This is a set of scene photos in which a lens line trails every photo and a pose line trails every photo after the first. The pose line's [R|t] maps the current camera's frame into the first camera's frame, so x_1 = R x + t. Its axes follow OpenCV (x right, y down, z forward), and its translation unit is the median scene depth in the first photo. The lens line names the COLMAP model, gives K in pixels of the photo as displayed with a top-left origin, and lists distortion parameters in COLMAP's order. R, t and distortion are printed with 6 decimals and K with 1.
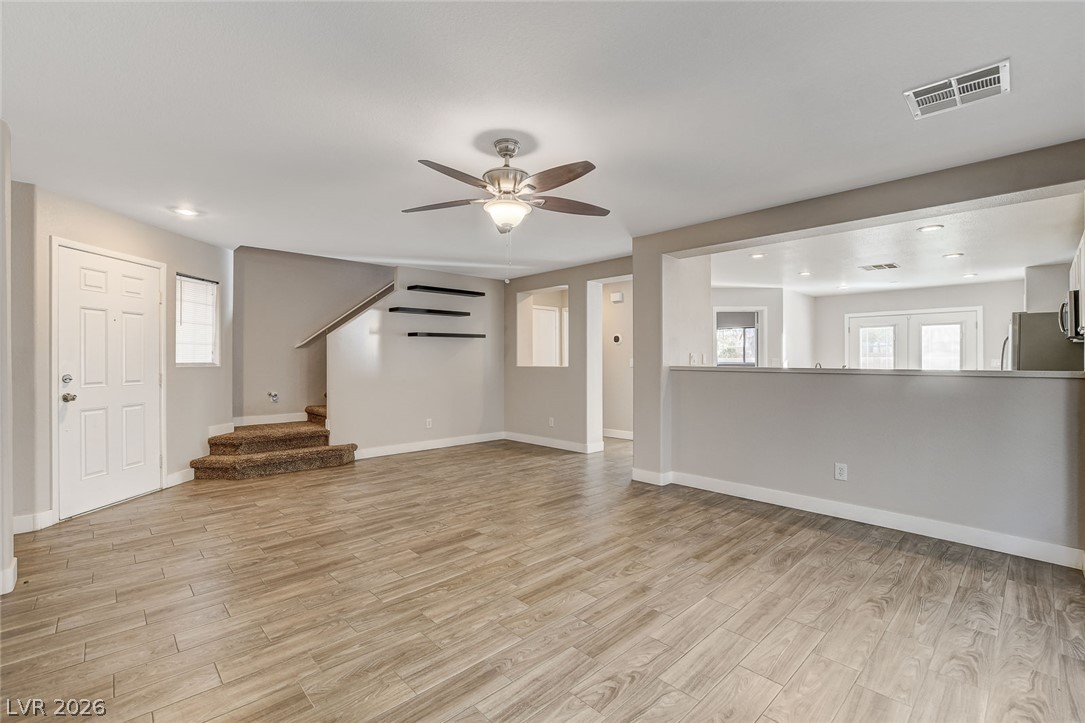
lens RADIAL K [[487.0, 0, 536.5], [0, 487.0, 361.0], [0, 0, 1]] dist [-0.001400, -0.000225]
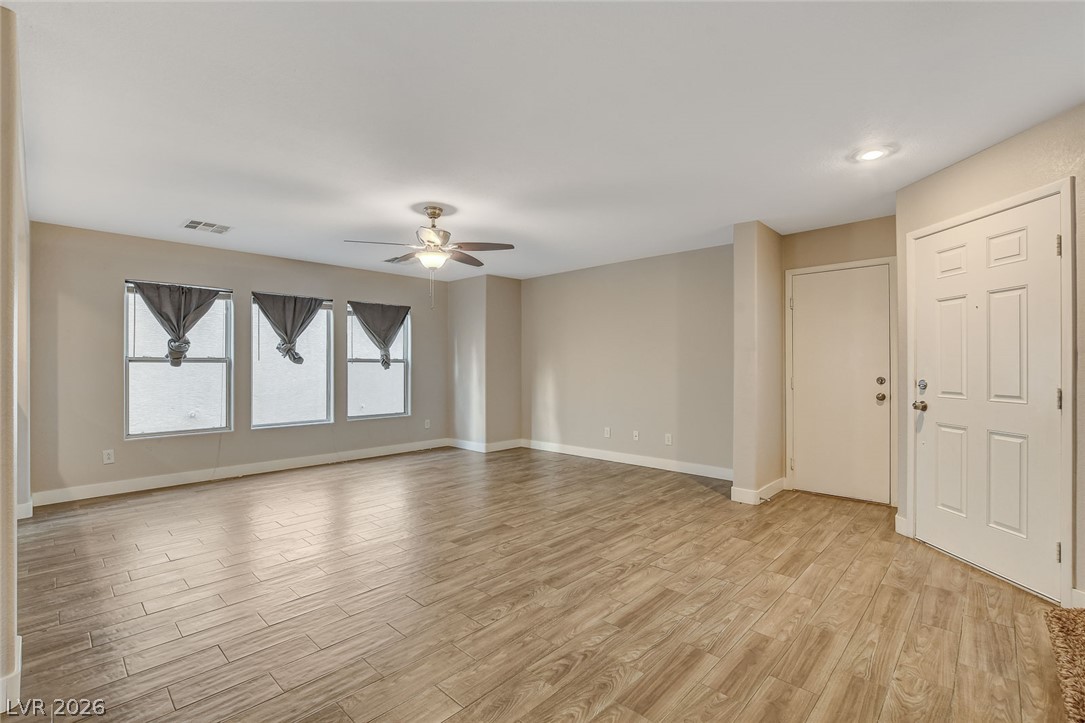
lens RADIAL K [[487.0, 0, 536.5], [0, 487.0, 361.0], [0, 0, 1]] dist [-0.001400, -0.000225]
pose [[-0.998363, -0.000194, -0.057191, -0.223928], [0.000107, 0.999986, -0.005270, -0.001857], [0.057191, -0.005268, -0.998349, 1.959583]]
